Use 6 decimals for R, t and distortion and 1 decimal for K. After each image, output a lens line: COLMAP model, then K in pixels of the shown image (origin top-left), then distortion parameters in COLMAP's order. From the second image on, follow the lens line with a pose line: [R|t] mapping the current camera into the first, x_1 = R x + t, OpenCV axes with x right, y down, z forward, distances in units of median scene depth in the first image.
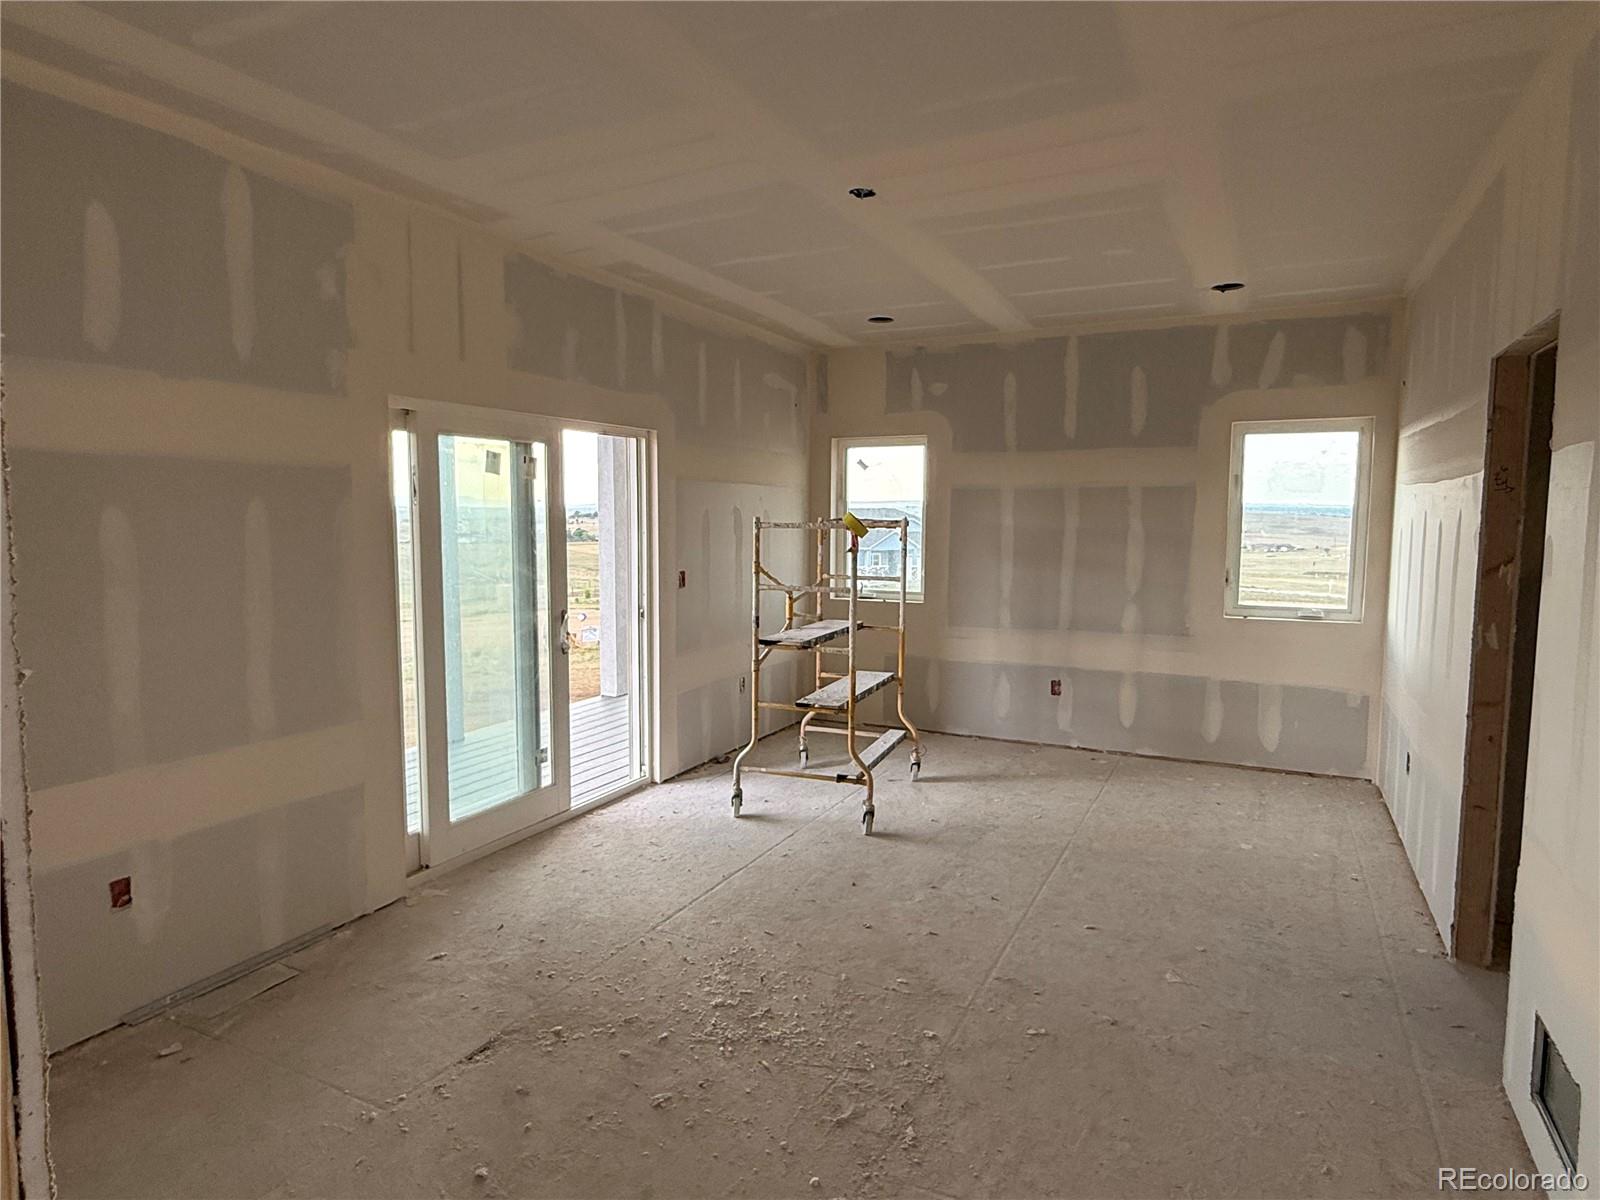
lens RADIAL K [[925.8, 0, 799.6], [0, 925.8, 589.7], [0, 0, 1]] dist [0.000625, 0.000074]
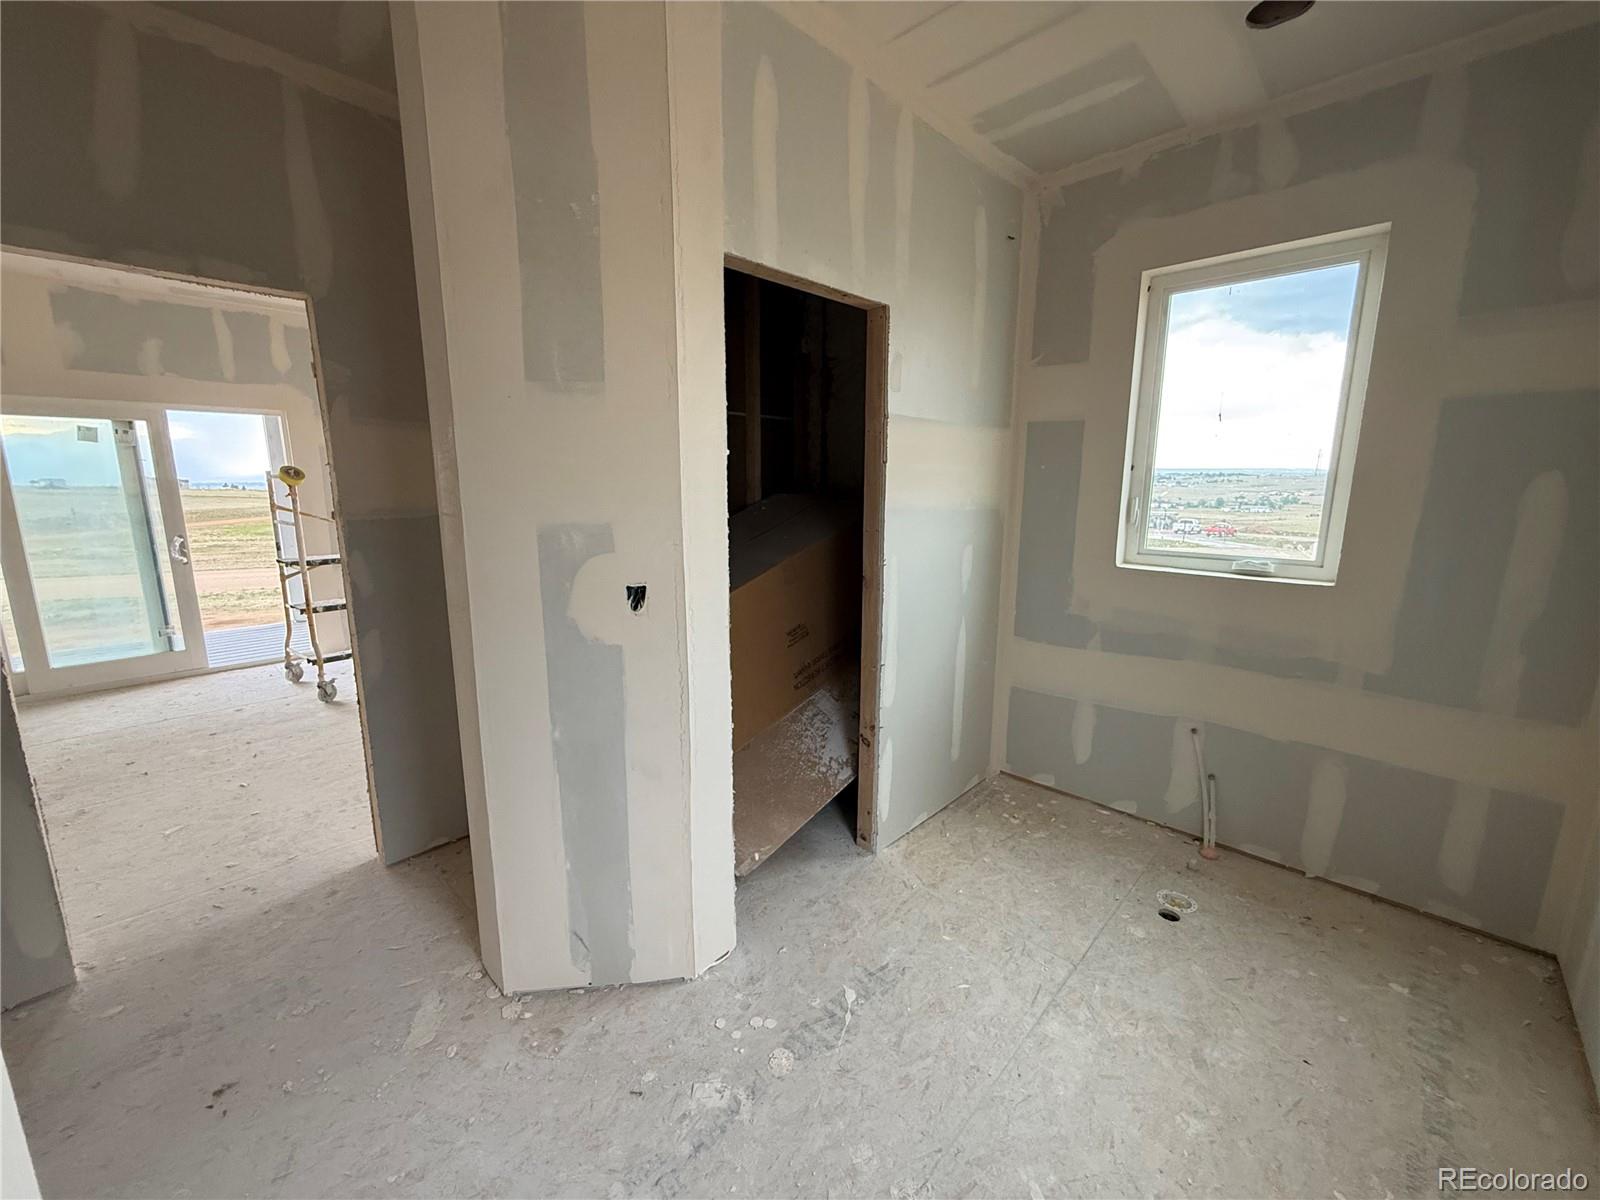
lens RADIAL K [[638.7, 0, 803.7], [0, 638.7, 596.1], [0, 0, 1]] dist [0.000574, -0.000052]
pose [[0.955329, 0.049588, -0.291356, 1.104306], [-0.022403, 0.995138, 0.095914, -0.001863], [0.294695, -0.085102, 0.951794, 0.338793]]
